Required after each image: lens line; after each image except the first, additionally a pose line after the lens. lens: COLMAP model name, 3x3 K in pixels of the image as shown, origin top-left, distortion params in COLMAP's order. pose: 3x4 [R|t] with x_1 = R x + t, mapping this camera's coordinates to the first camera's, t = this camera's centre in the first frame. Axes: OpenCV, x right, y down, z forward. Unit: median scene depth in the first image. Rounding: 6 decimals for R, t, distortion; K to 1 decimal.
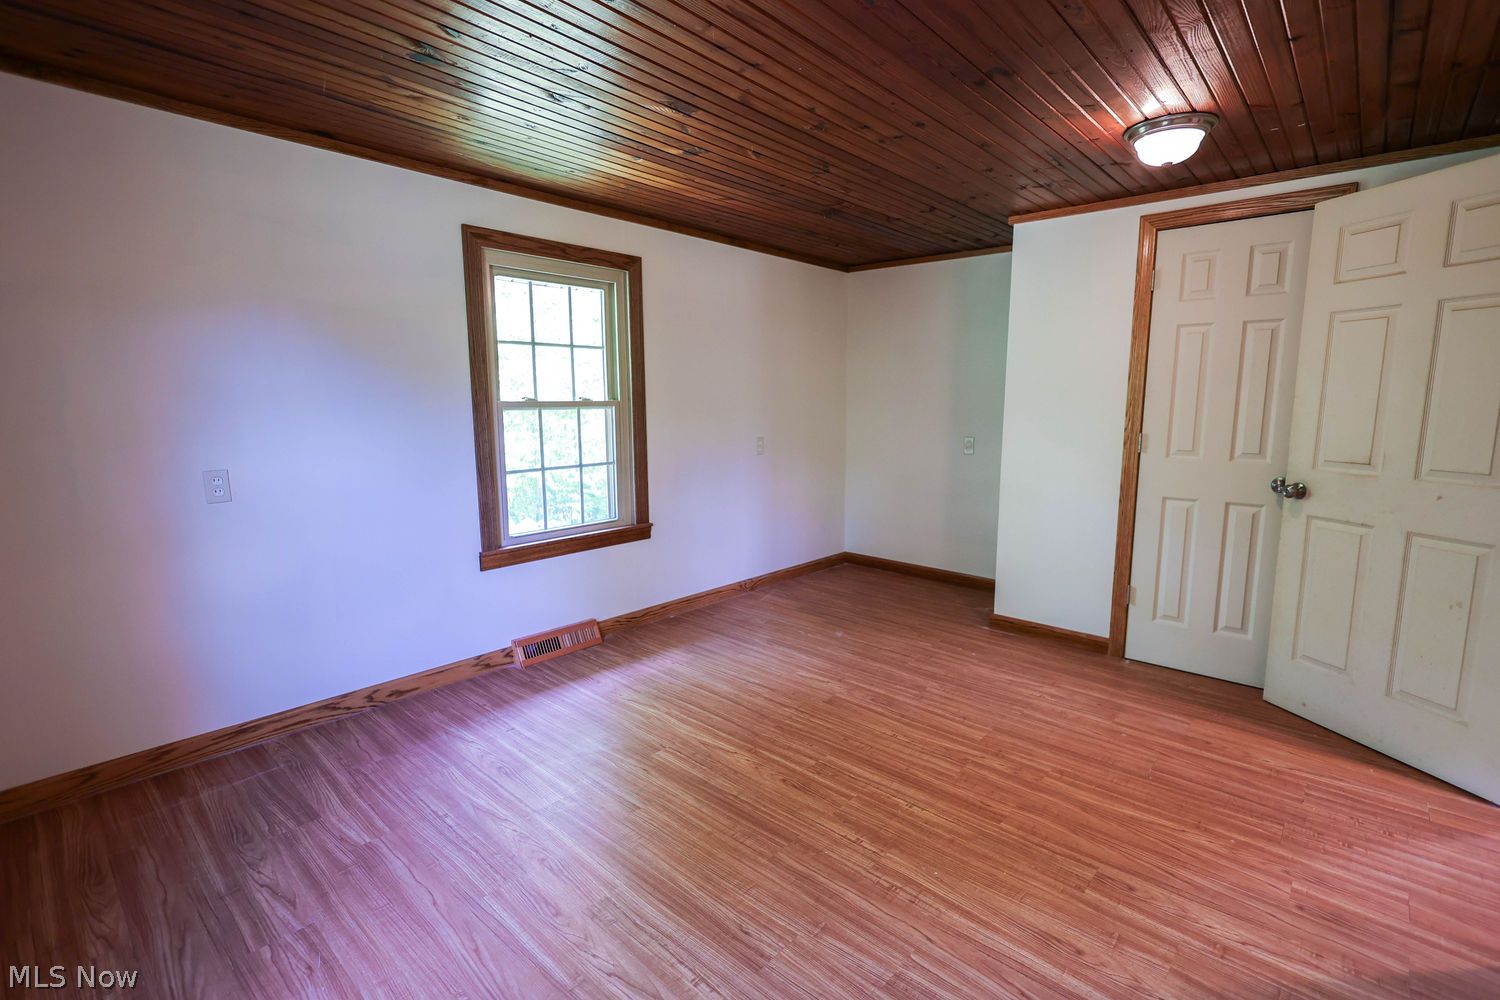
lens RADIAL K [[696.0, 0, 754.3], [0, 696.0, 497.0], [0, 0, 1]] dist [-0.000786, 0.001296]
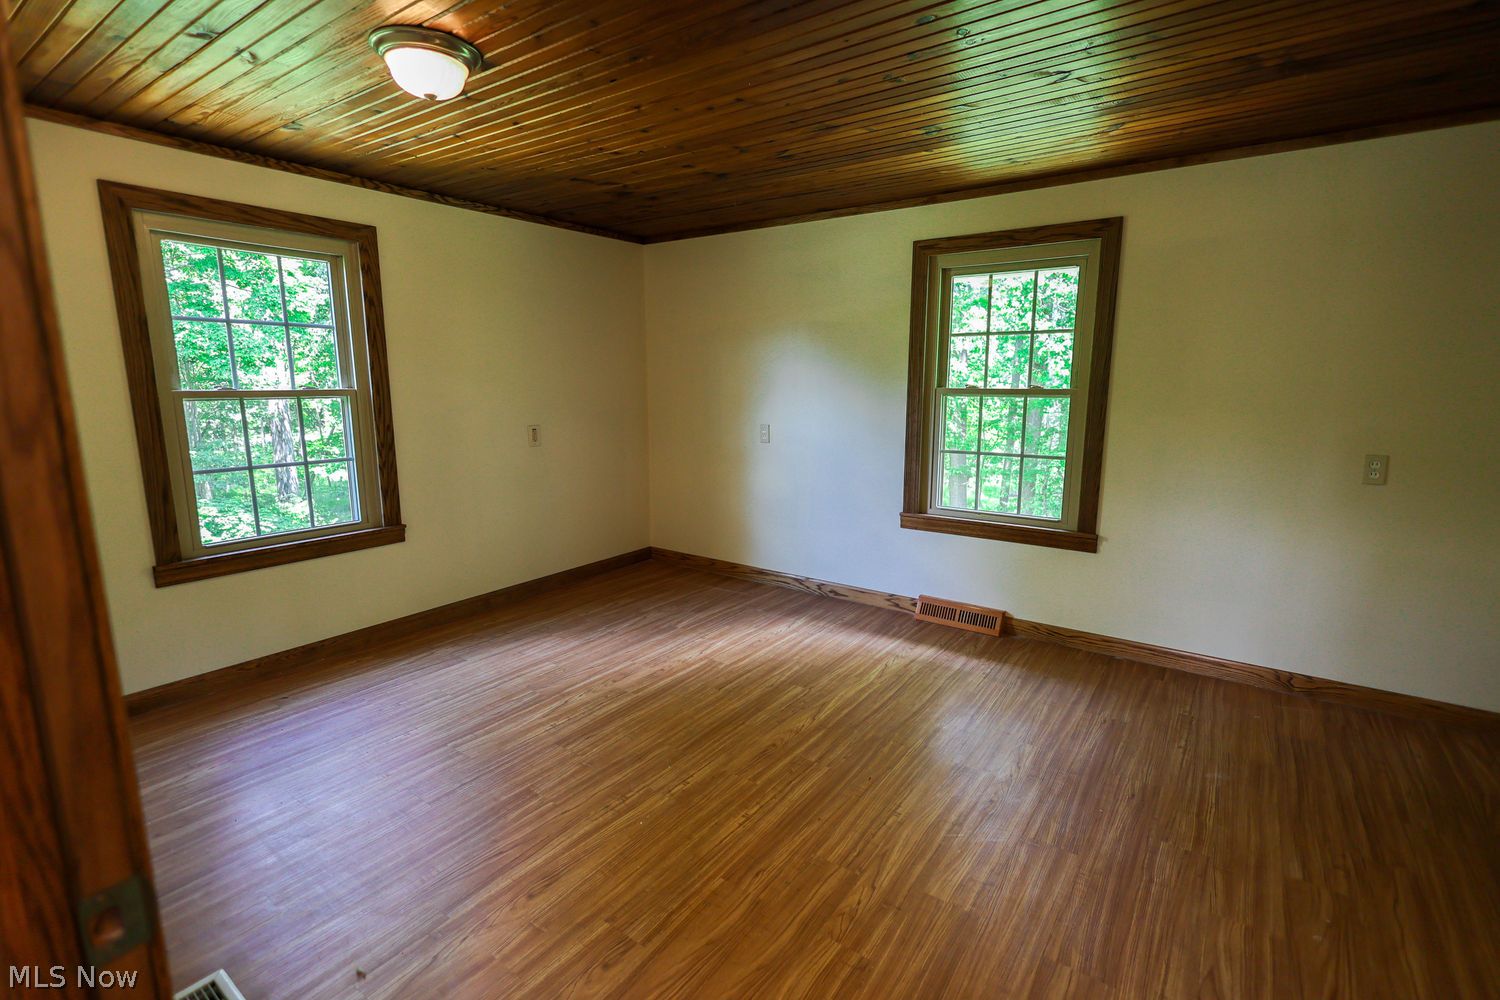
lens RADIAL K [[696.0, 0, 753.8], [0, 696.0, 498.2], [0, 0, 1]] dist [-0.000786, 0.001296]
pose [[0.103858, 0.170632, -0.979846, 0.895754], [-0.141985, 0.977627, 0.155196, -0.112095], [0.984405, 0.123005, 0.125761, 0.685790]]
